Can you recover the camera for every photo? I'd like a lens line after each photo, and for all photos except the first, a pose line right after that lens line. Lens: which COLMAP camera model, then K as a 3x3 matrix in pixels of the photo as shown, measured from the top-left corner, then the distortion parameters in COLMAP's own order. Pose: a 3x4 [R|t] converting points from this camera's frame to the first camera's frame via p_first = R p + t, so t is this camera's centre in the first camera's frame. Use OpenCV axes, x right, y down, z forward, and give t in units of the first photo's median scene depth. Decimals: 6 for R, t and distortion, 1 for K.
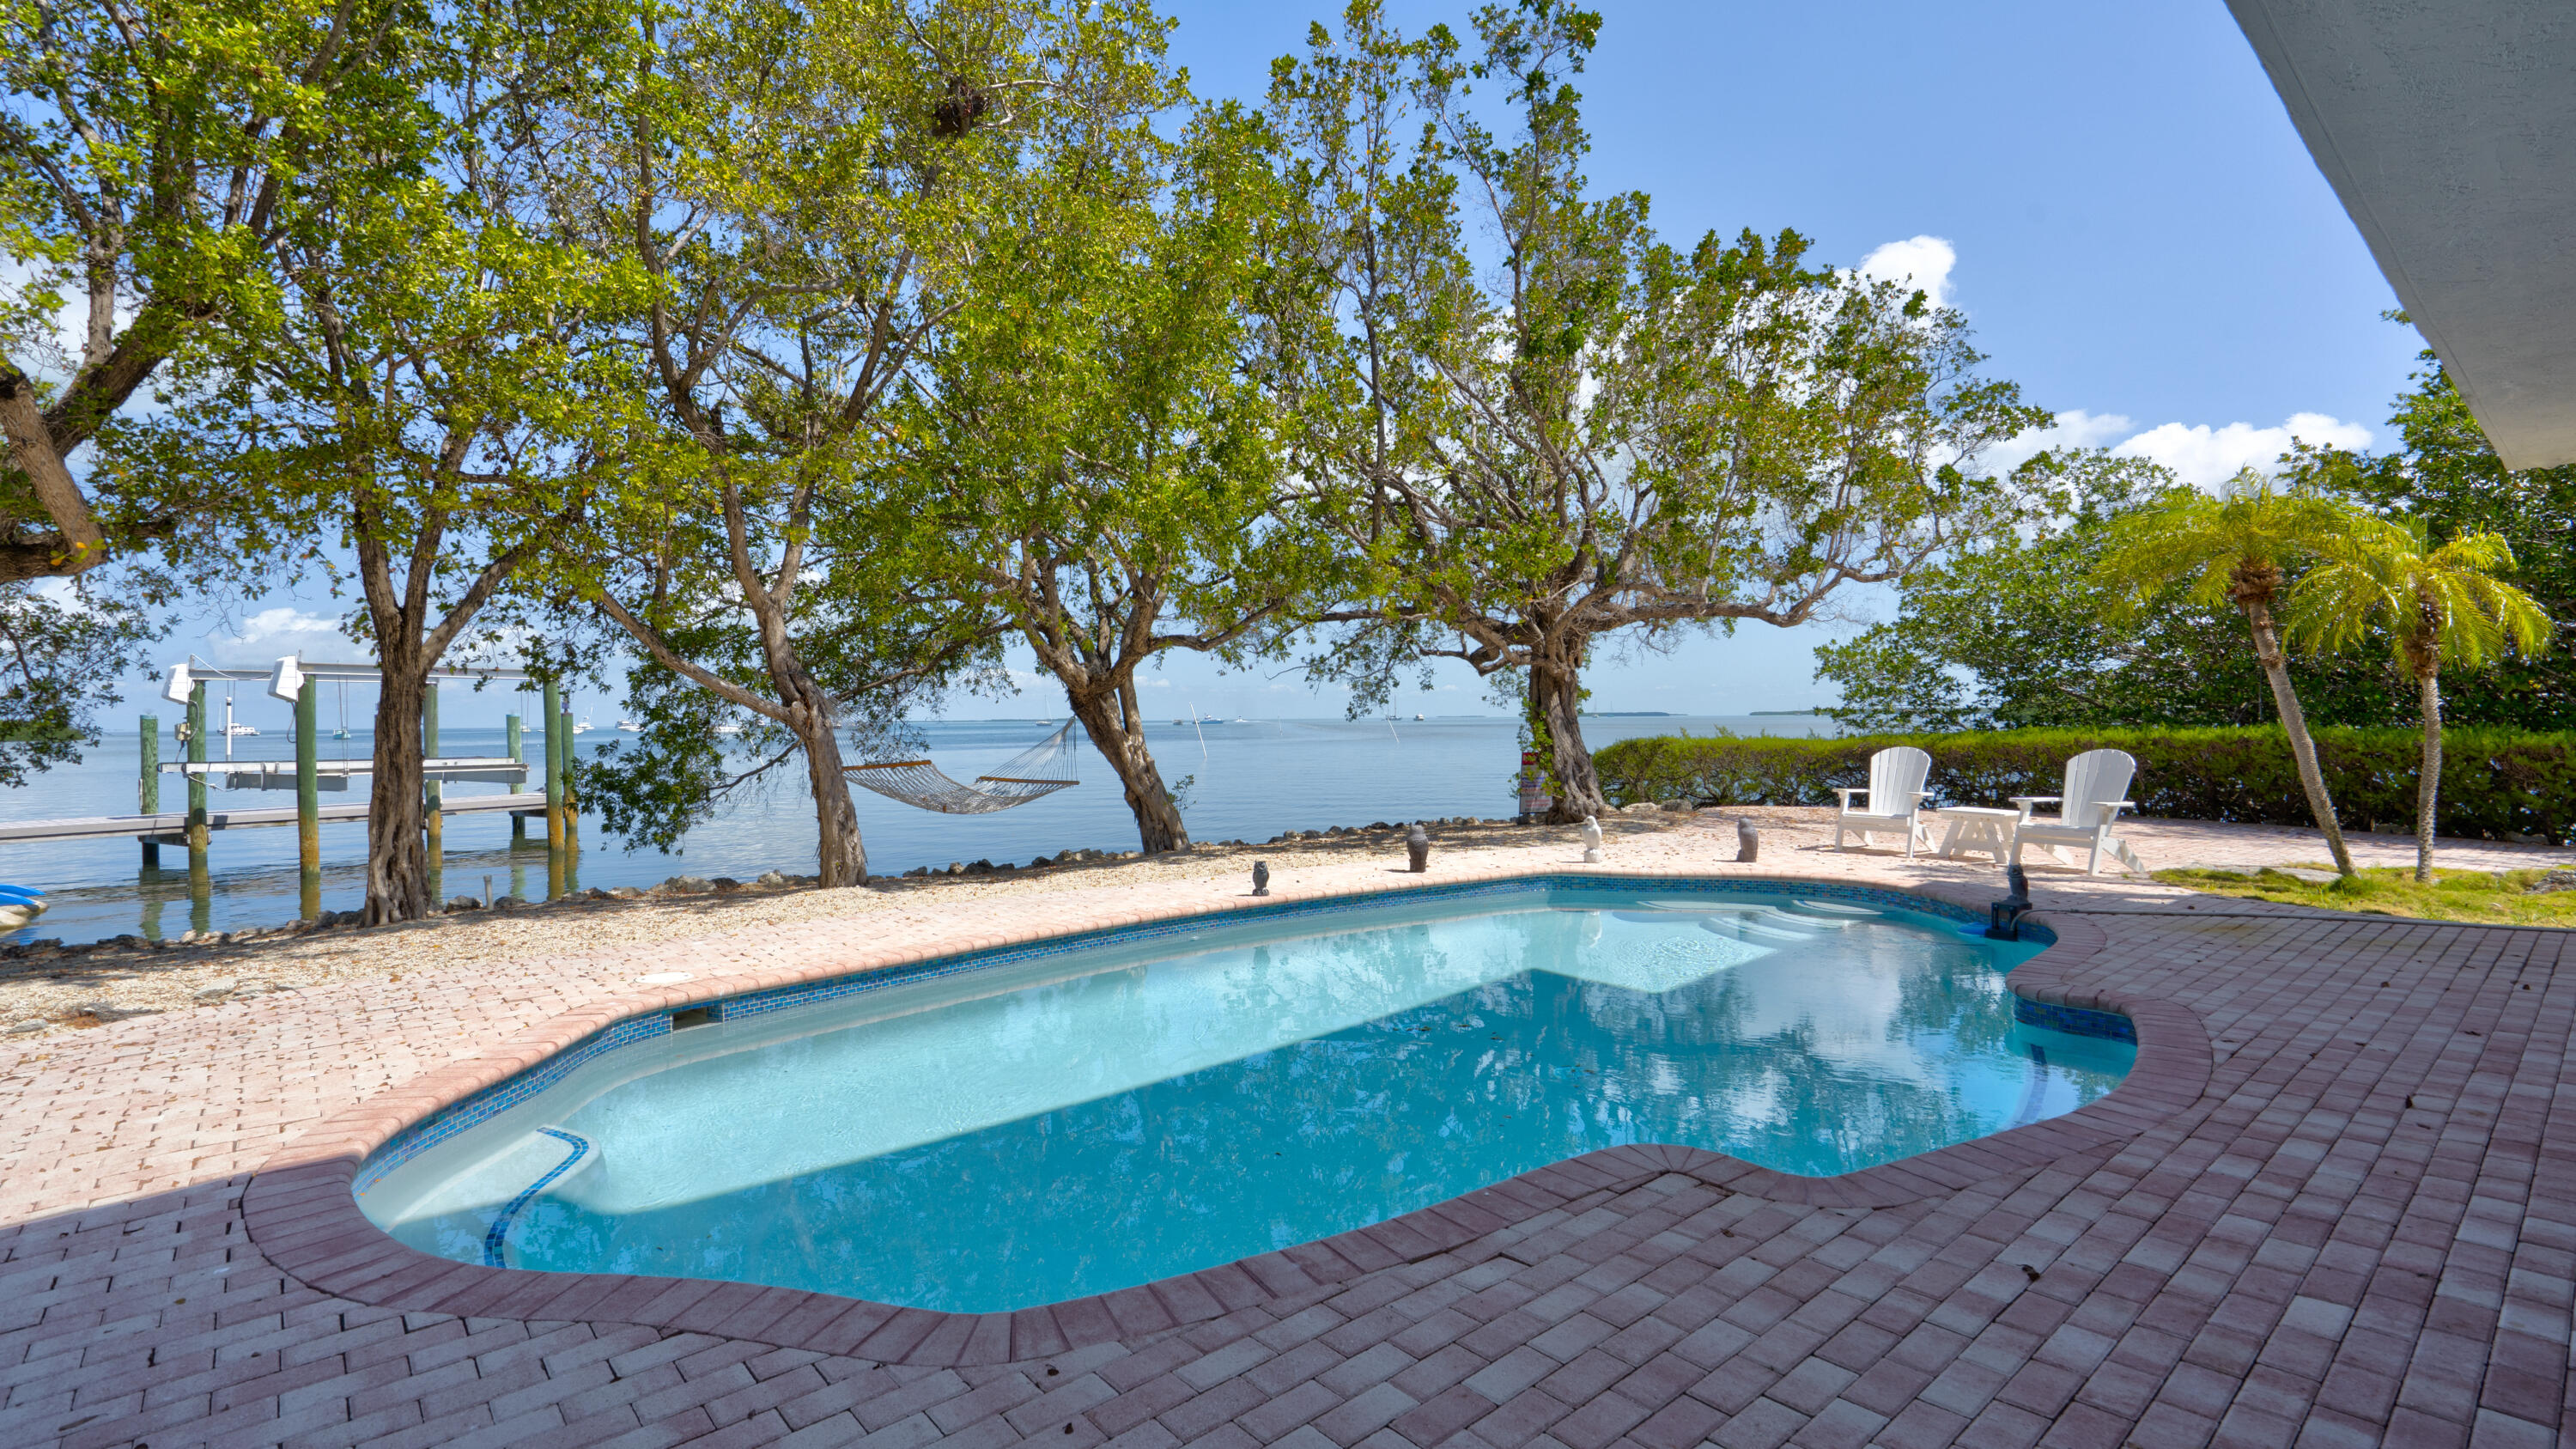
lens RADIAL K [[1172.2, 0, 1295.9], [0, 1172.2, 730.3], [0, 0, 1]] dist [0.000053, 0.001157]
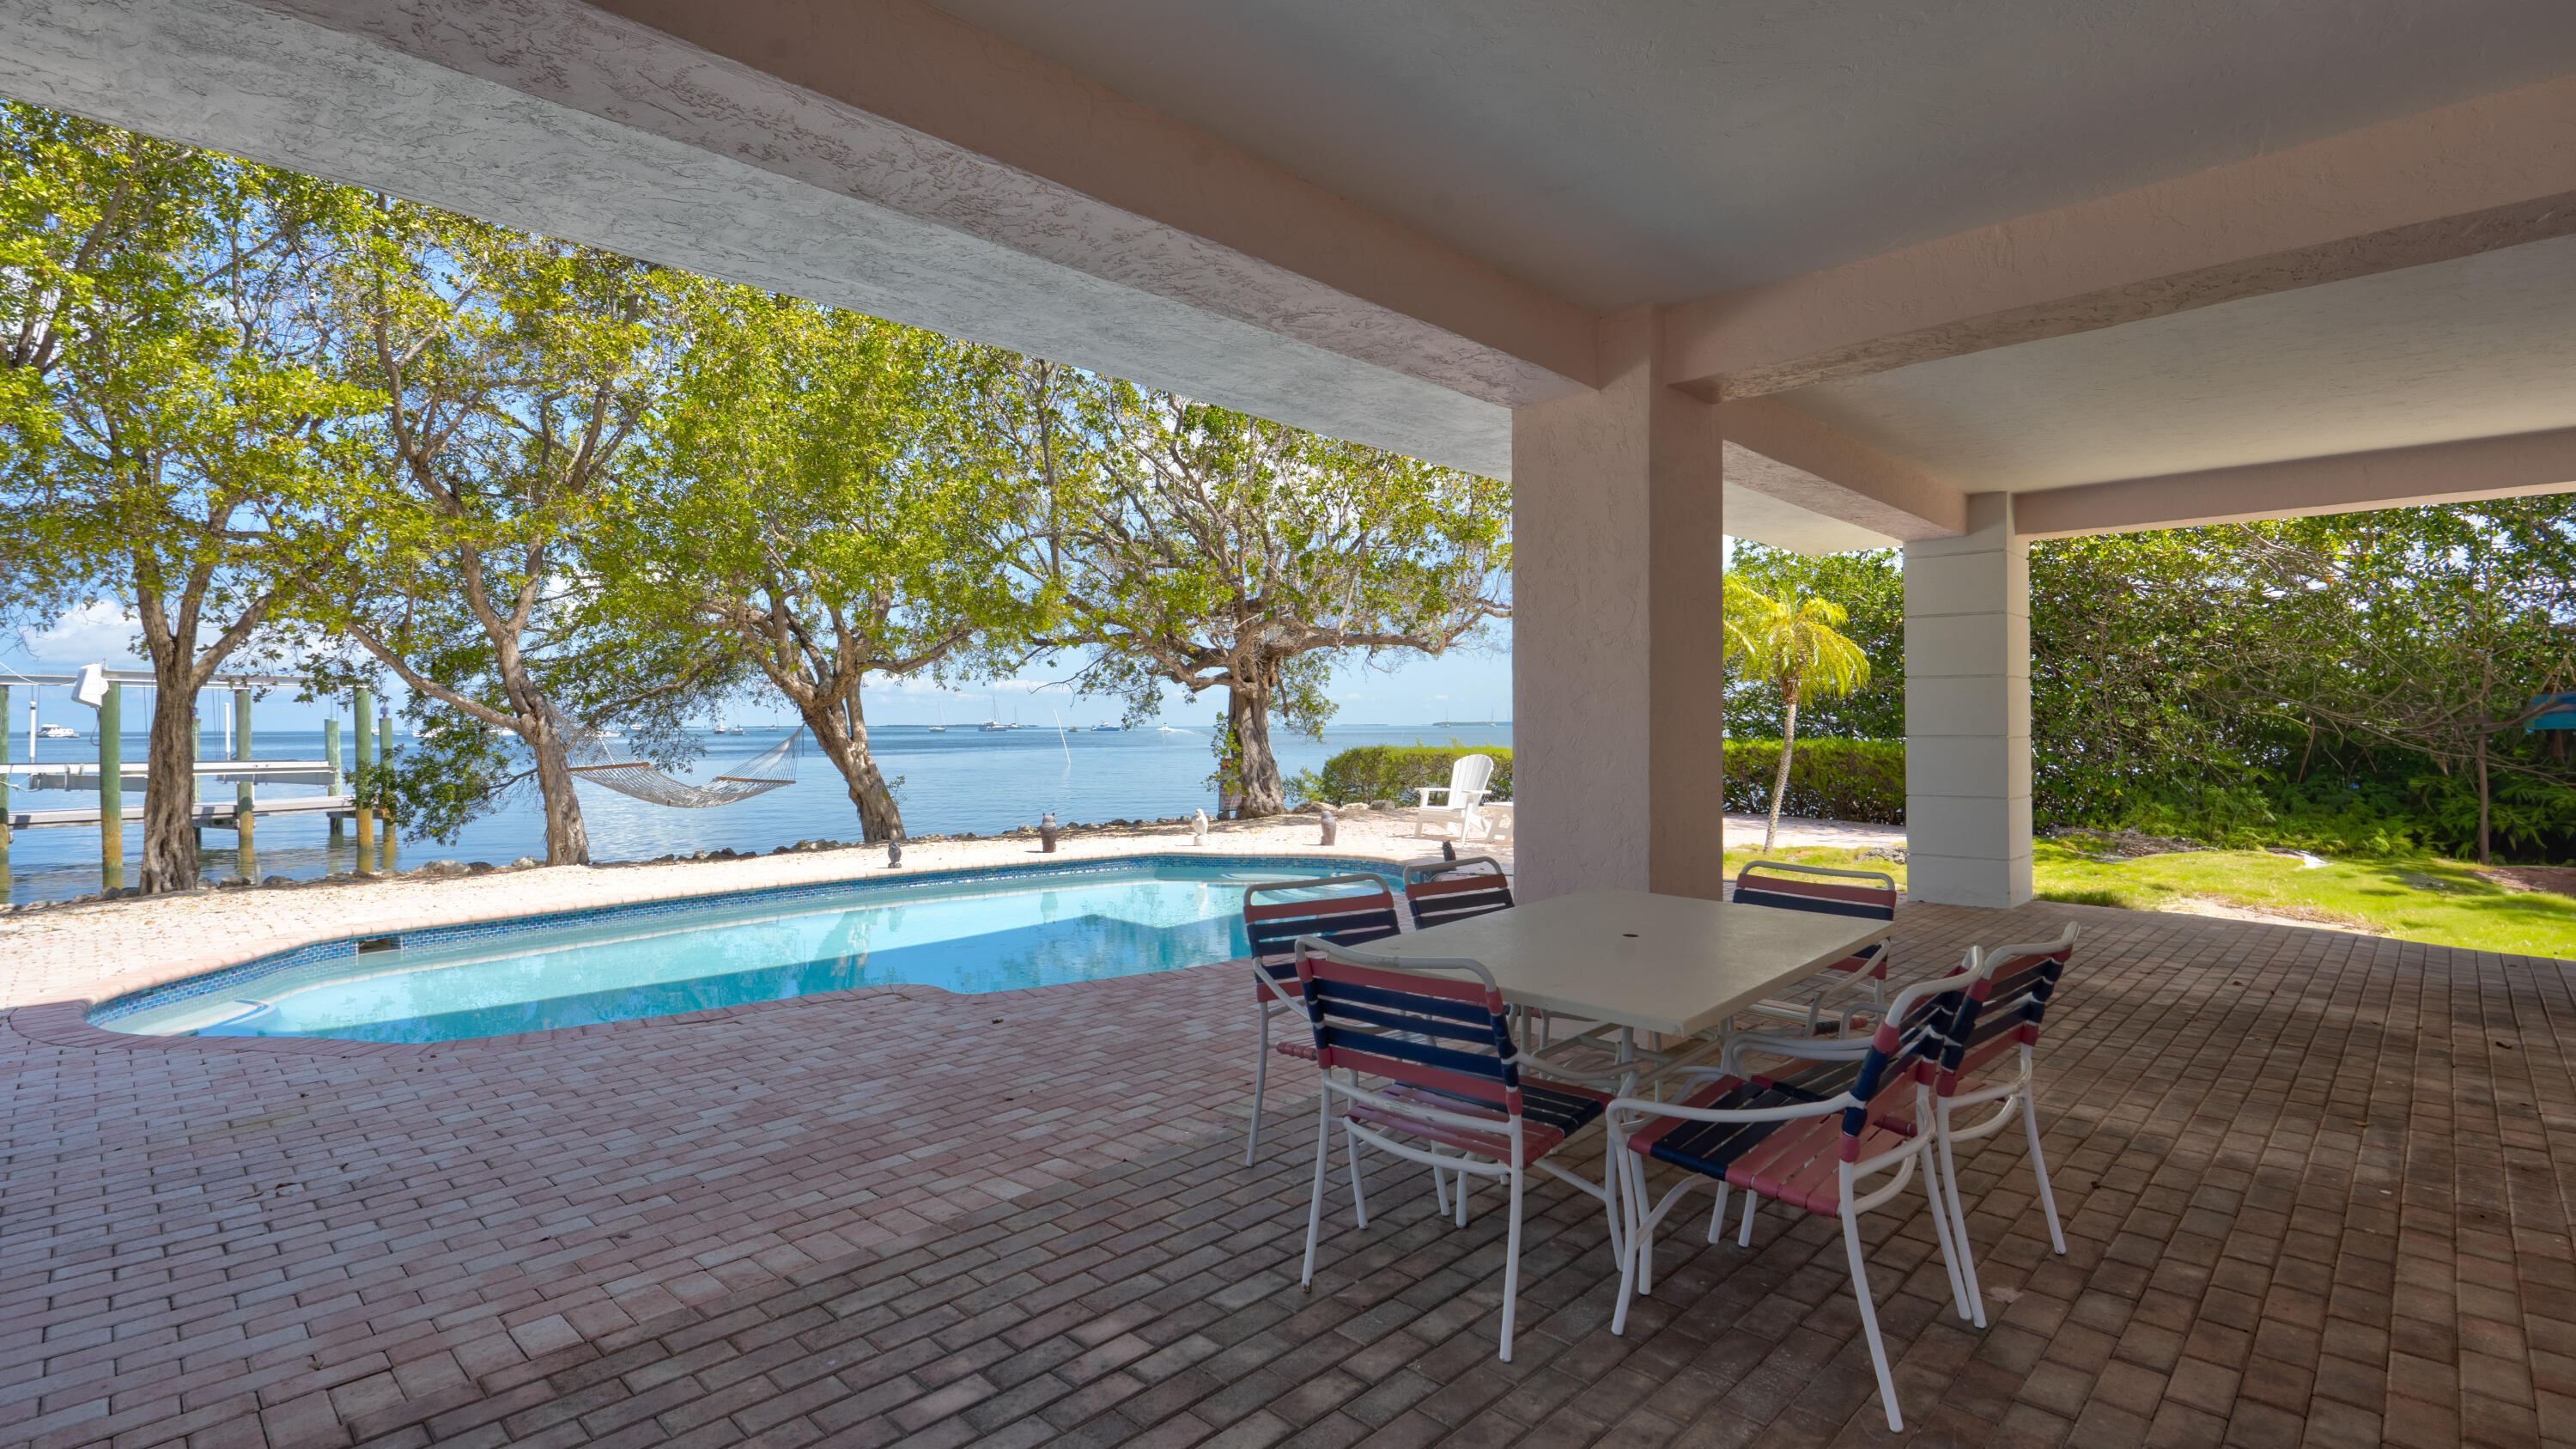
lens RADIAL K [[1179.6, 0, 1301.0], [0, 1179.6, 727.4], [0, 0, 1]] dist [-0.000556, -0.000304]
pose [[0.996738, 0.005514, 0.080515, 0.227503], [-0.004801, 0.999948, -0.009047, -0.002339], [-0.080560, 0.008630, 0.996712, -0.235631]]
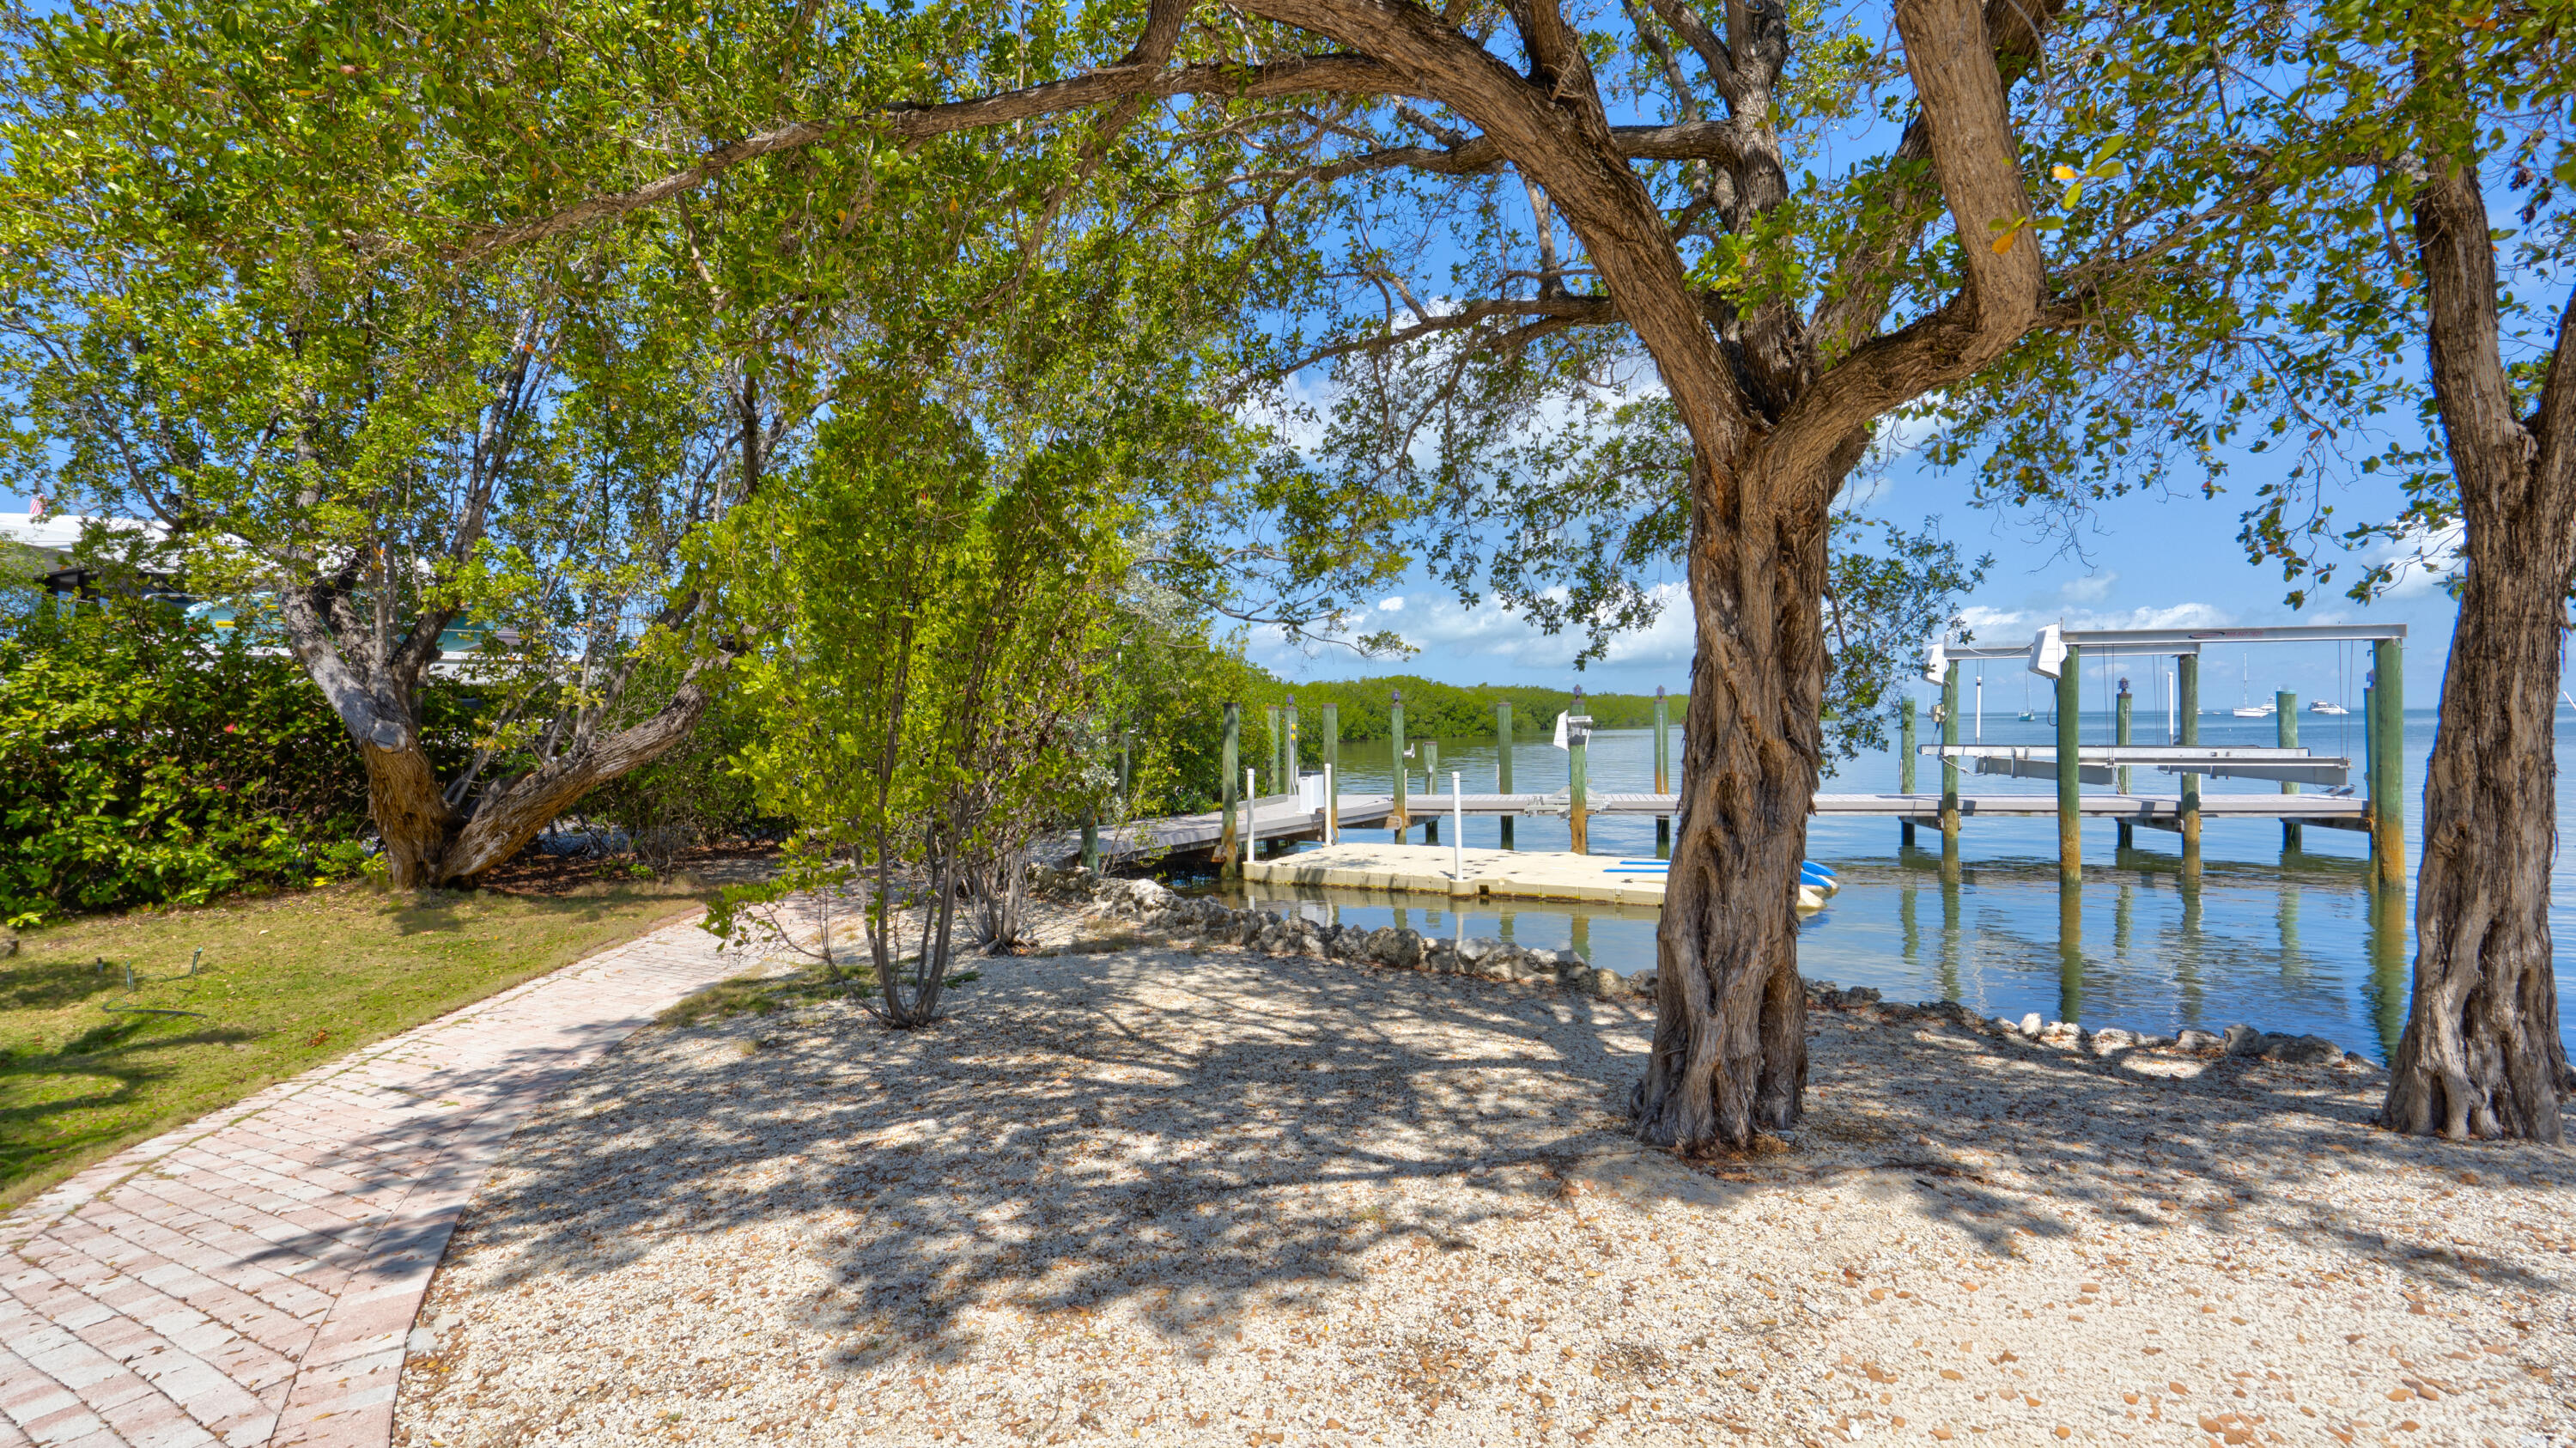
lens RADIAL K [[1172.1, 0, 1295.9], [0, 1172.1, 729.8], [0, 0, 1]] dist [0.000053, 0.001157]
pose [[0.328027, 0.013517, -0.944572, -0.360110], [-0.000143, 0.999898, 0.014259, 0.001937], [0.944668, -0.004542, 0.327996, 0.310422]]
